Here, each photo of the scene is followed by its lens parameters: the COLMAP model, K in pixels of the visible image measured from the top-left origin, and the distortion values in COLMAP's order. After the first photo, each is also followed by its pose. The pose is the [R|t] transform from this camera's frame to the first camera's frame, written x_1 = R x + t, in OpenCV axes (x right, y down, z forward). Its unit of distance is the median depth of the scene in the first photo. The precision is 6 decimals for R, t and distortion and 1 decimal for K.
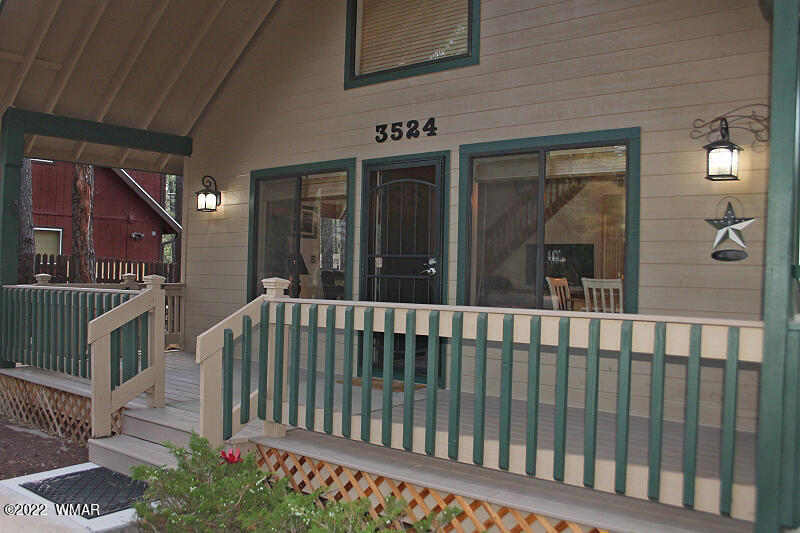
lens RADIAL K [[674.6, 0, 398.3], [0, 674.6, 266.6], [0, 0, 1]] dist [-0.117127, 0.037247]
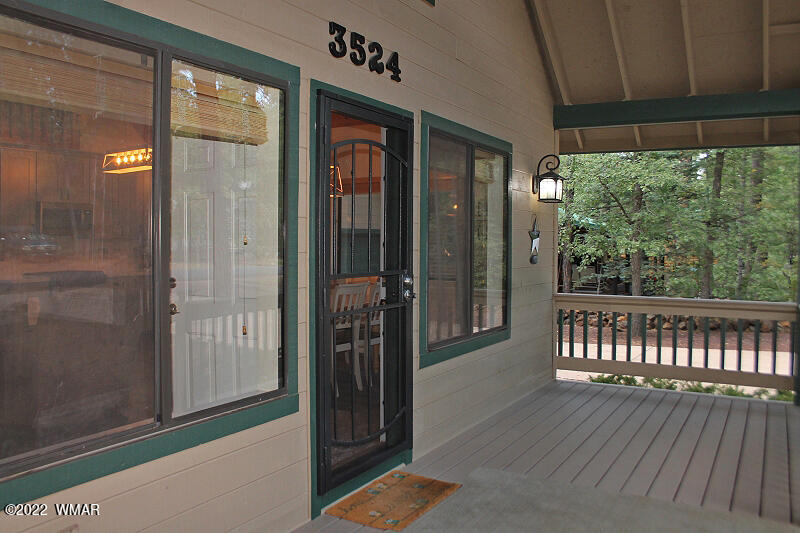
lens RADIAL K [[674.6, 0, 400.2], [0, 674.6, 264.7], [0, 0, 1]] dist [-0.117127, 0.037247]
pose [[-0.118293, -0.038539, 0.992231, -0.561697], [0.010117, 0.999148, 0.040014, -0.045908], [-0.992927, 0.014772, -0.117803, 1.036886]]
